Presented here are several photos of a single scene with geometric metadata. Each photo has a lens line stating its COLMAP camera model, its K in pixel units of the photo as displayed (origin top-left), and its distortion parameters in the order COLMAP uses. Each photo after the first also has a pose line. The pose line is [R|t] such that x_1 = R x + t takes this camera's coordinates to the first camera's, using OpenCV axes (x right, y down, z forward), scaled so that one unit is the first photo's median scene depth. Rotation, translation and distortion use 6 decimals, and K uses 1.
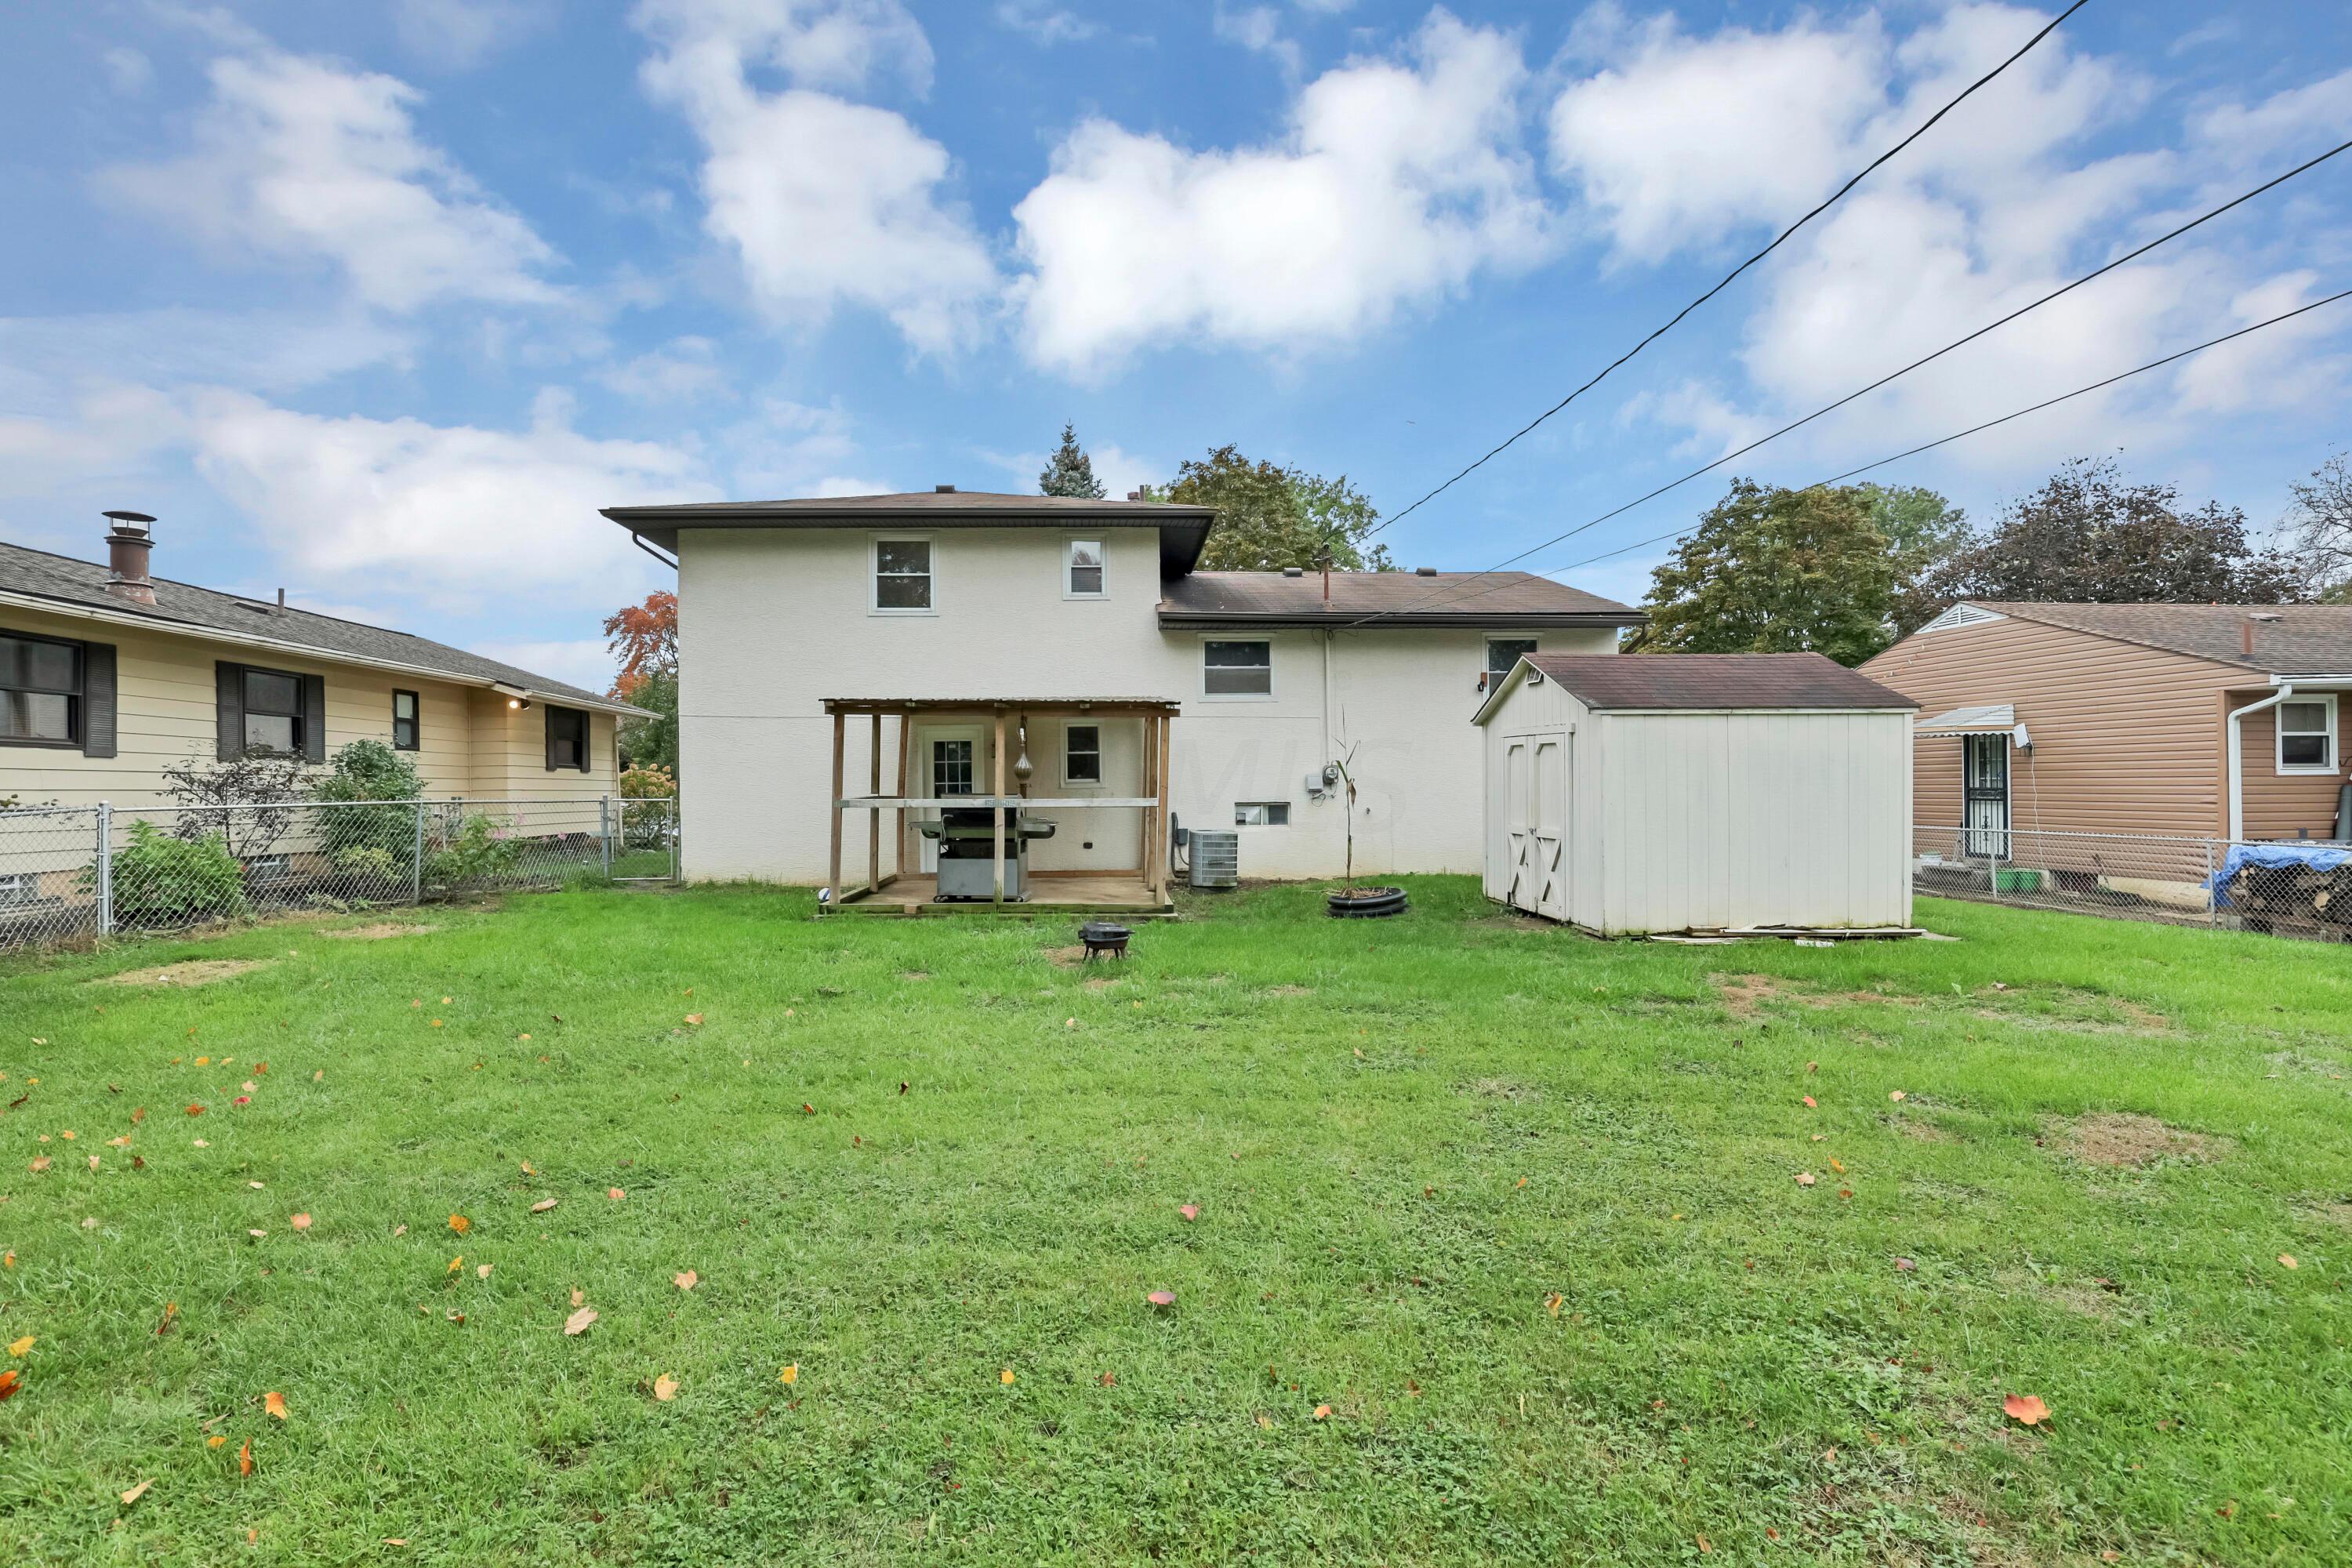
lens RADIAL K [[1105.0, 0, 1164.7], [0, 1105.0, 786.1], [0, 0, 1]] dist [-0.037872, 0.009150]
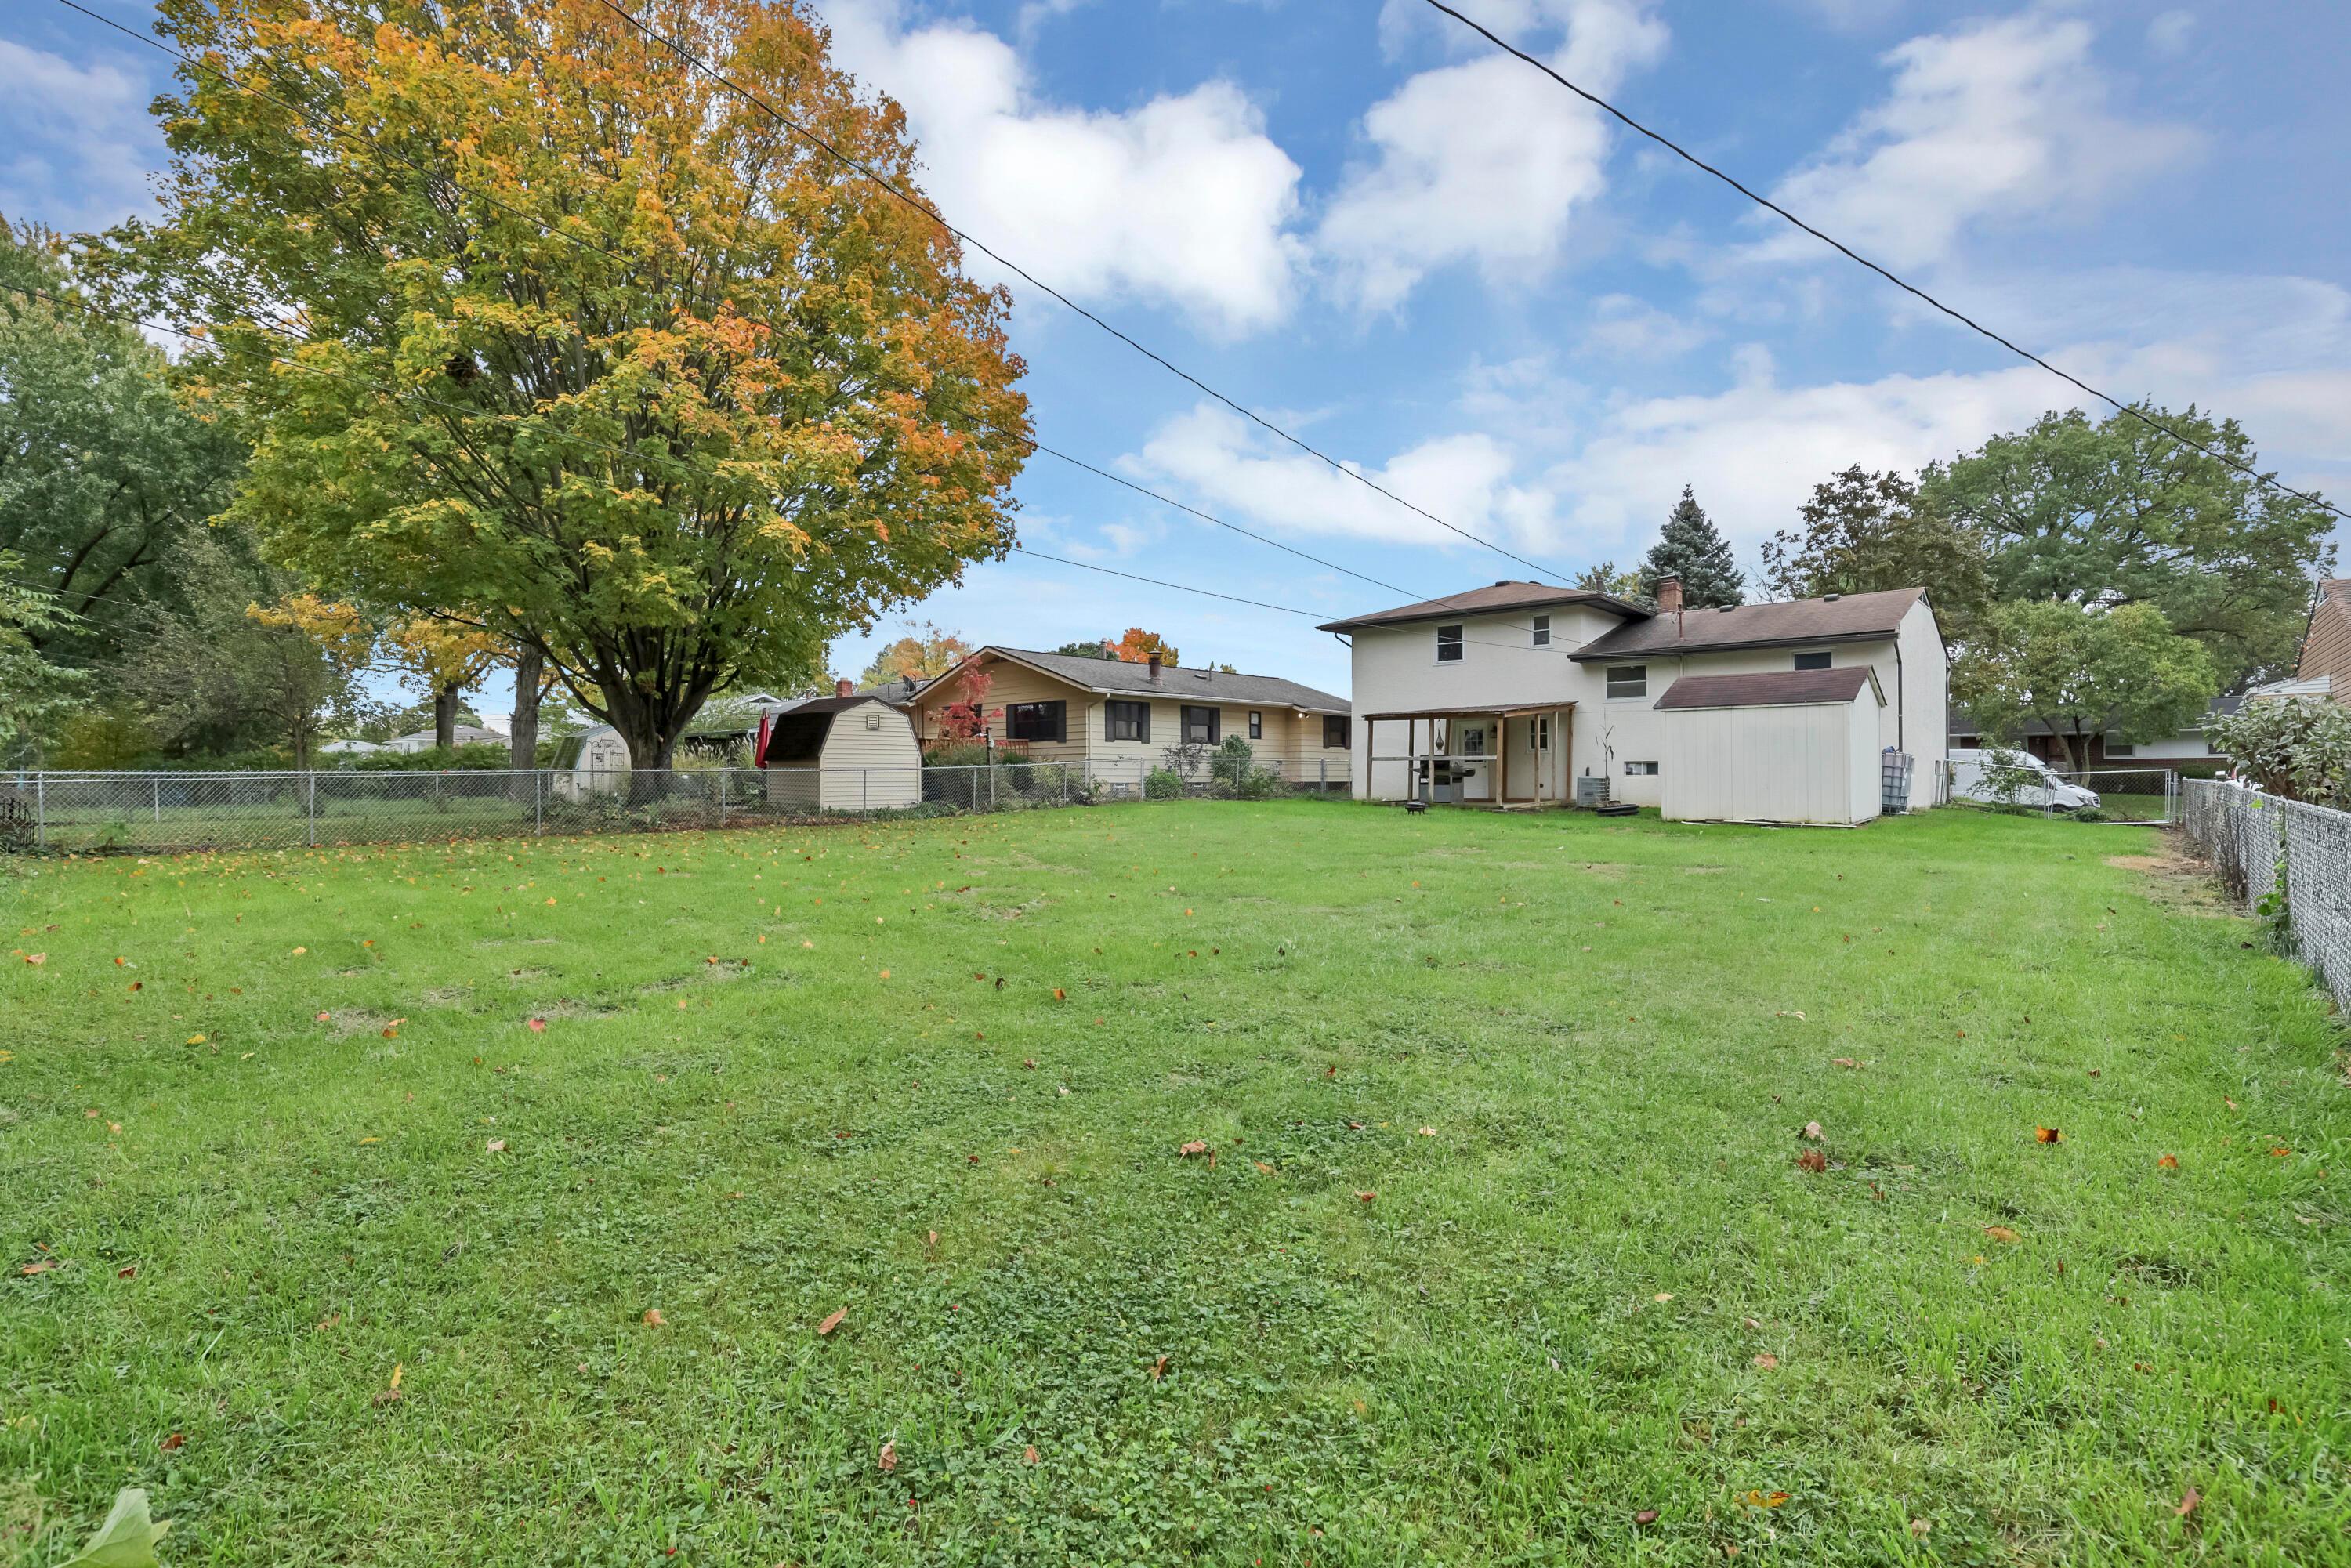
lens RADIAL K [[1104.5, 0, 1164.2], [0, 1104.5, 786.1], [0, 0, 1]] dist [-0.037872, 0.009150]
pose [[0.703113, 0.010931, -0.710995, 0.788224], [-0.000252, 0.999886, 0.015123, 0.029434], [0.711079, -0.010454, 0.703035, -0.721270]]
